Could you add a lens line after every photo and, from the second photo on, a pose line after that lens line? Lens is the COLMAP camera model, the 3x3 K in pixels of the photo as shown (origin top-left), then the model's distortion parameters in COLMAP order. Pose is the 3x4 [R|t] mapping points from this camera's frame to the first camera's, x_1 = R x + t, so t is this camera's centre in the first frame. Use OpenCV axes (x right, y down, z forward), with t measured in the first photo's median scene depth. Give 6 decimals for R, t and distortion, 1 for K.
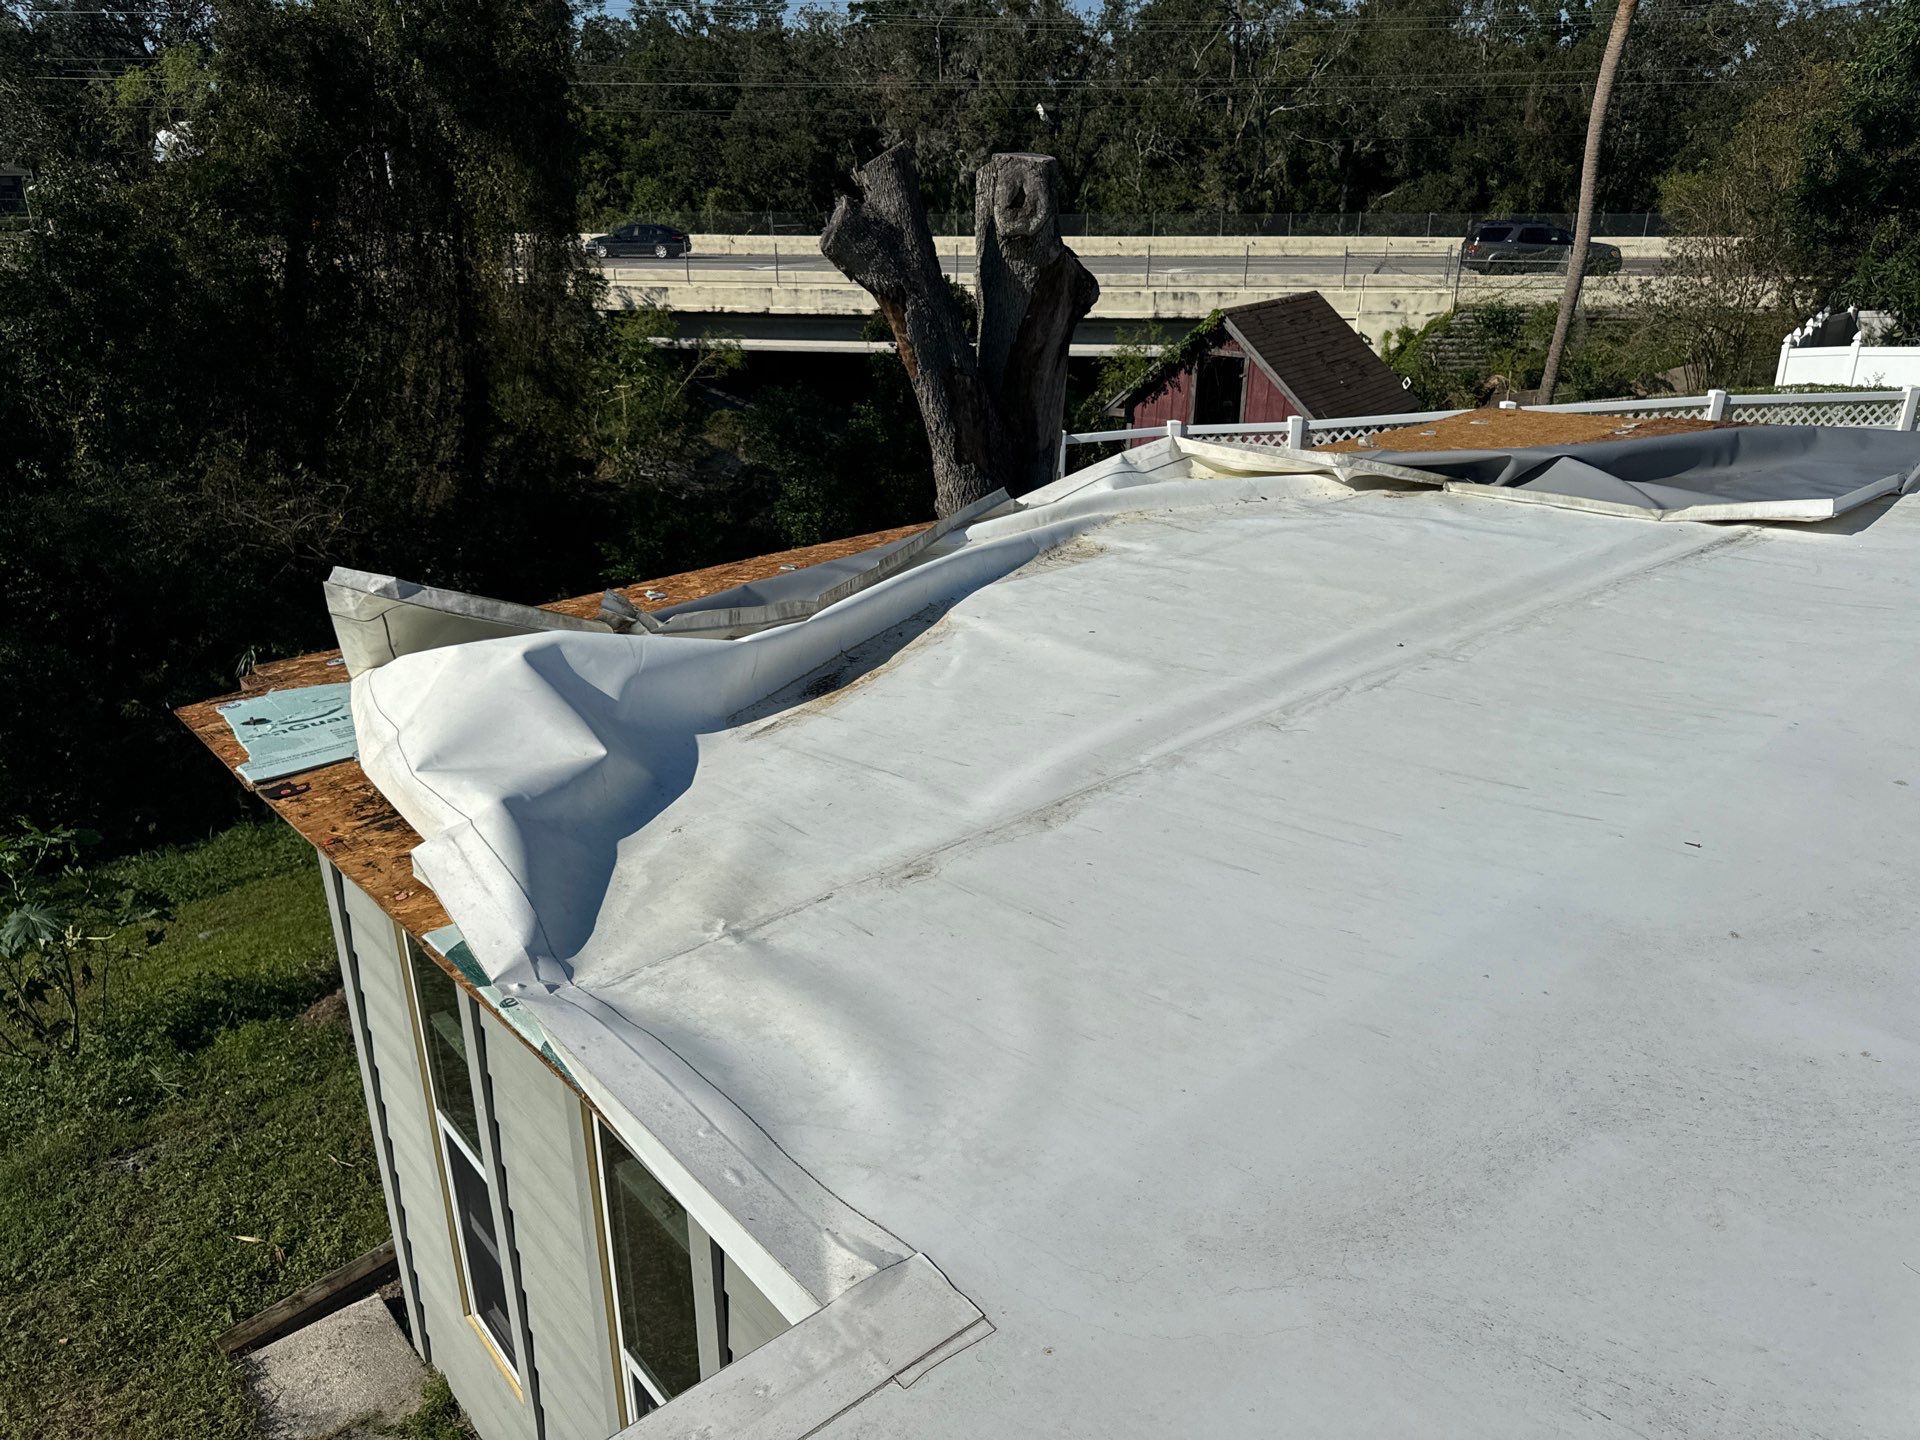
lens RADIAL K [[1357.6, 0, 957.5], [0, 1357.6, 705.4], [0, 0, 1]] dist [0.044889, -0.057466]
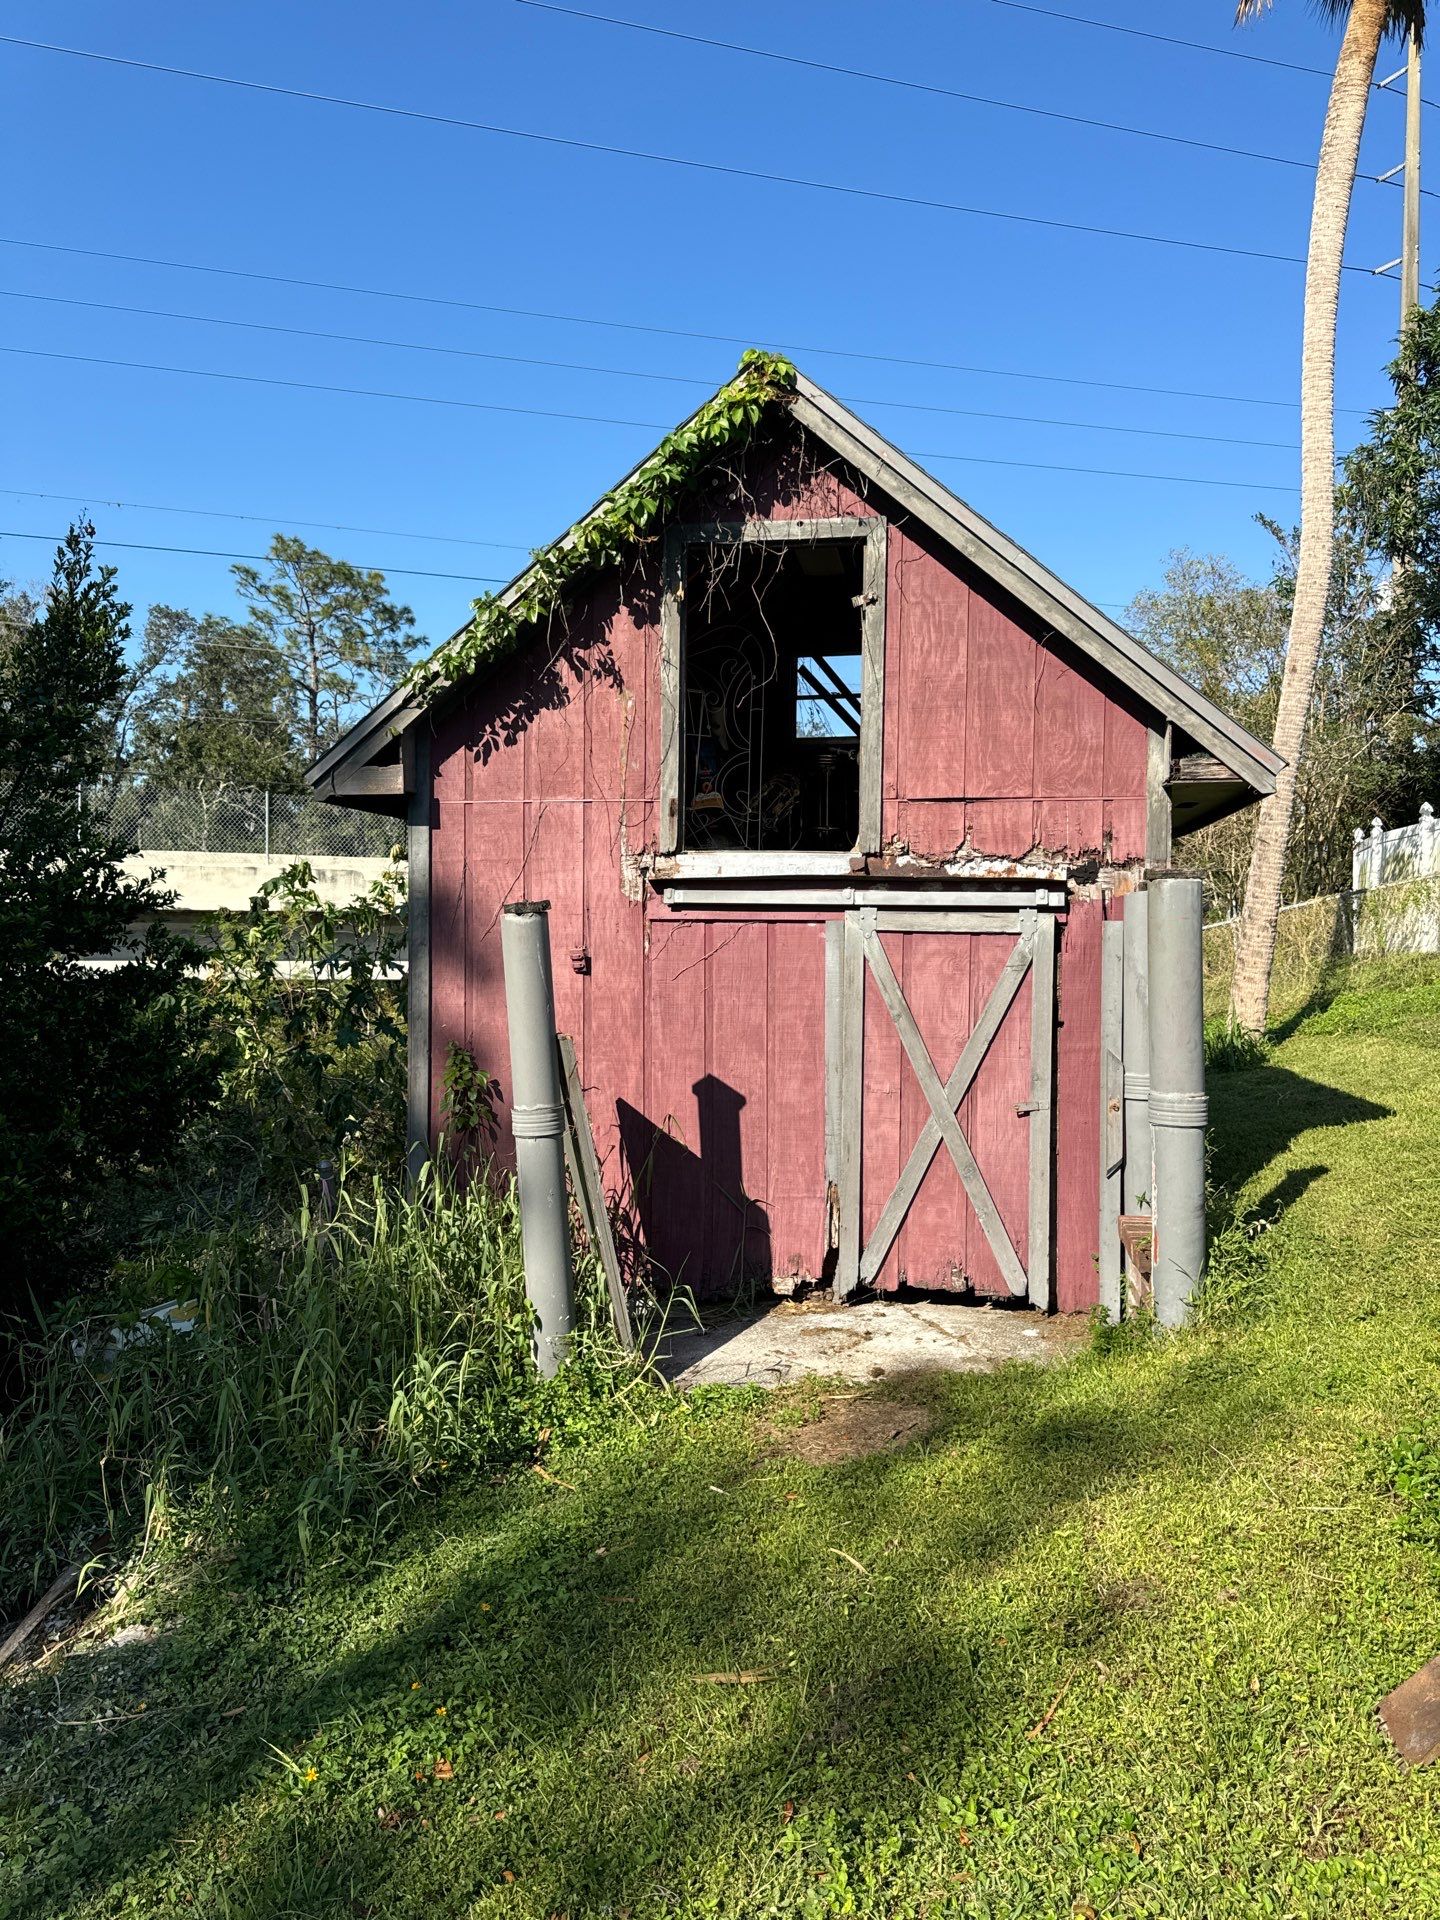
lens RADIAL K [[1357.6, 0, 720.0], [0, 1357.6, 960.0], [0, 0, 1]] dist [0.044889, -0.057466]
pose [[0.875529, 0.002547, 0.483159, 0.048420], [0.174066, 0.931176, -0.320331, -0.087338], [-0.450722, 0.364560, 0.814829, 0.789121]]
